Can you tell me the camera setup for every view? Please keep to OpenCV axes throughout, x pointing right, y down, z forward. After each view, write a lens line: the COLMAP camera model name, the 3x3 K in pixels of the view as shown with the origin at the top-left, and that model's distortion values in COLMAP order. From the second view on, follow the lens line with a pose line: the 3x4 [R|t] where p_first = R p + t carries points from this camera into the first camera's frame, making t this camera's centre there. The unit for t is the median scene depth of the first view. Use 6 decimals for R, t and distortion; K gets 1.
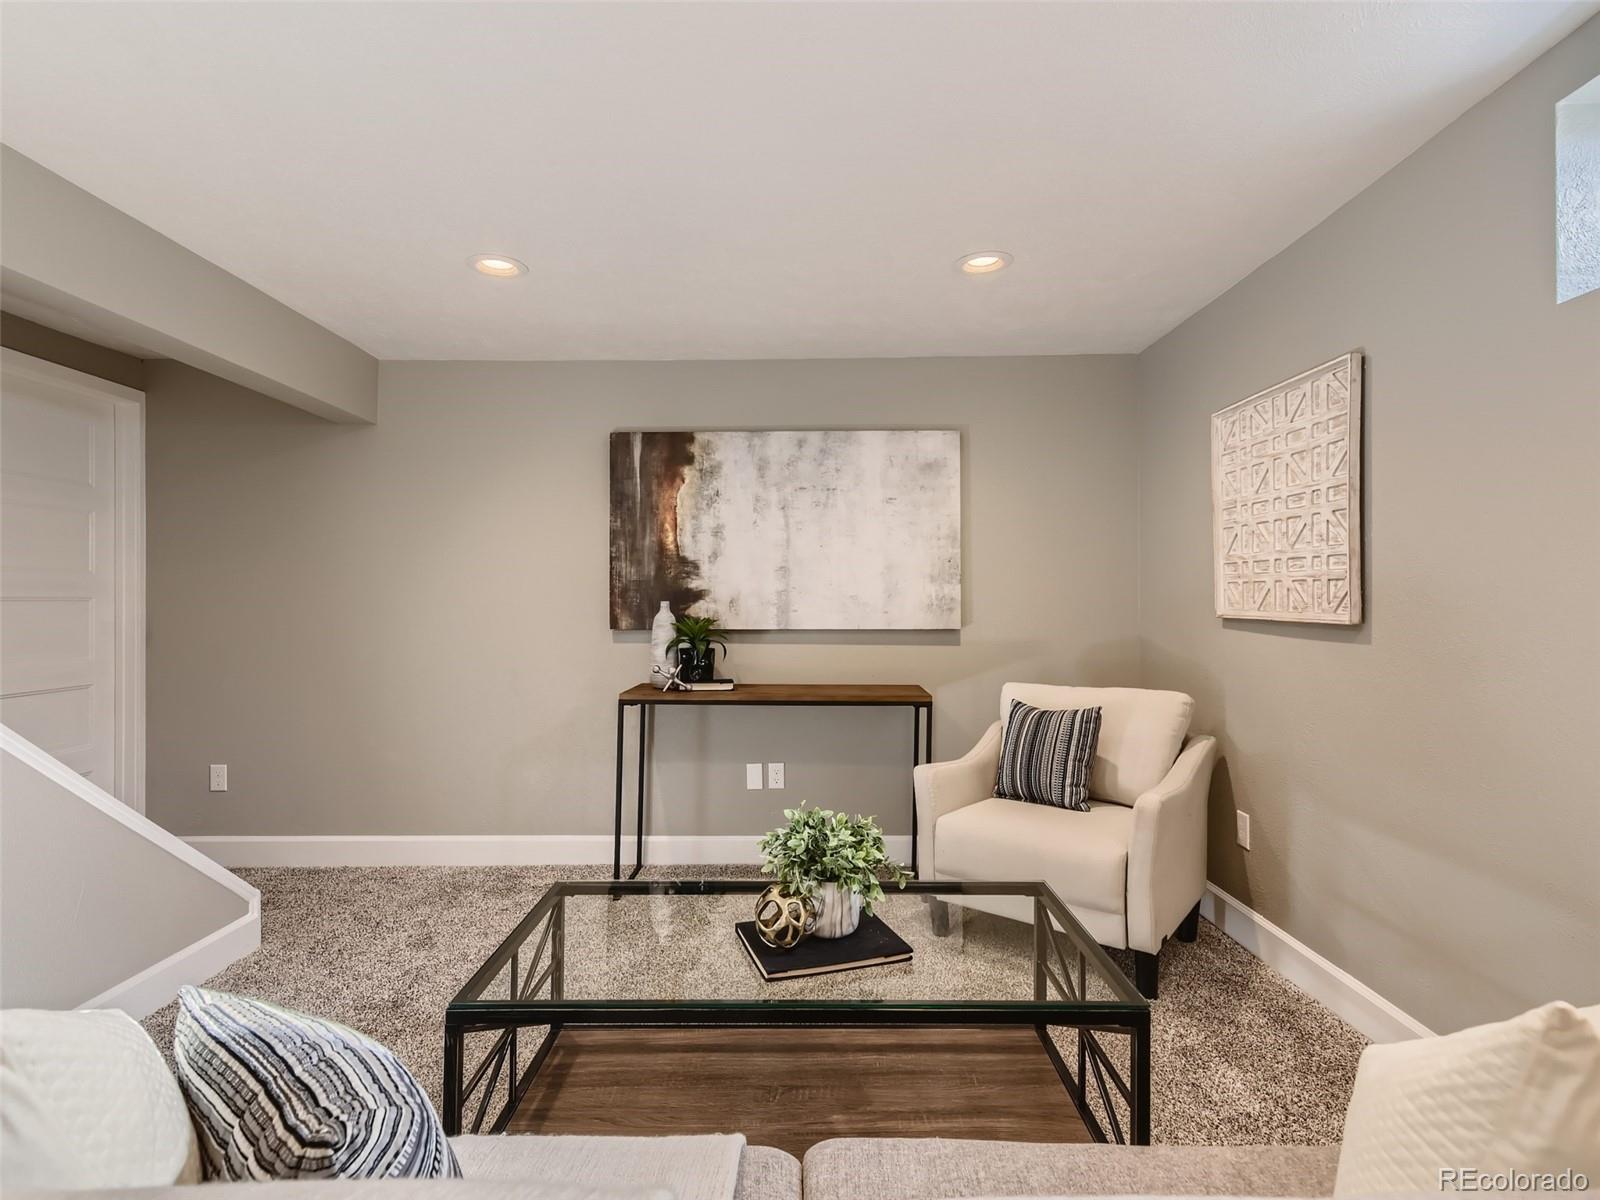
lens RADIAL K [[796.6, 0, 800.0], [0, 796.6, 600.0], [0, 0, 1]] dist [0.016815, 0.000178]
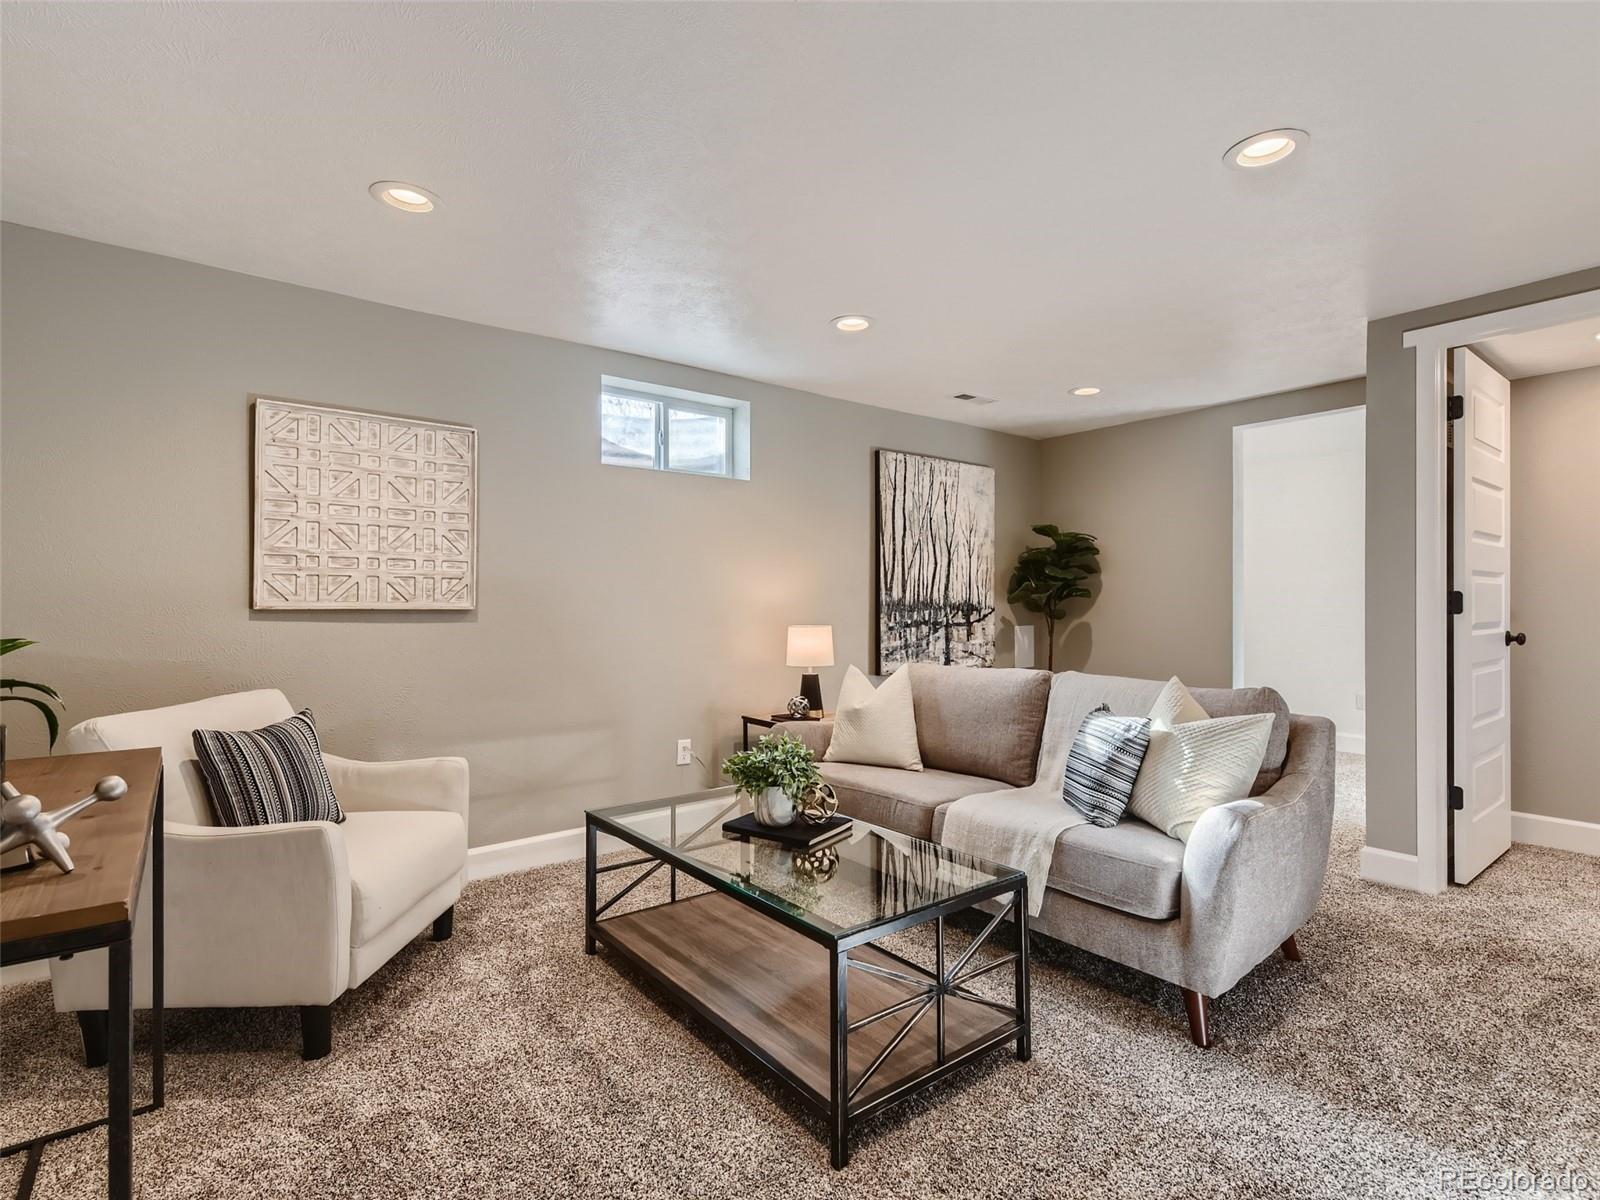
lens RADIAL K [[796.6, 0, 800.0], [0, 796.6, 600.0], [0, 0, 1]] dist [0.016815, 0.000178]
pose [[-0.623372, 0.003971, 0.781916, -0.764392], [0.000522, 0.999989, -0.004662, 0.018045], [-0.781926, -0.002498, -0.623367, 1.296408]]
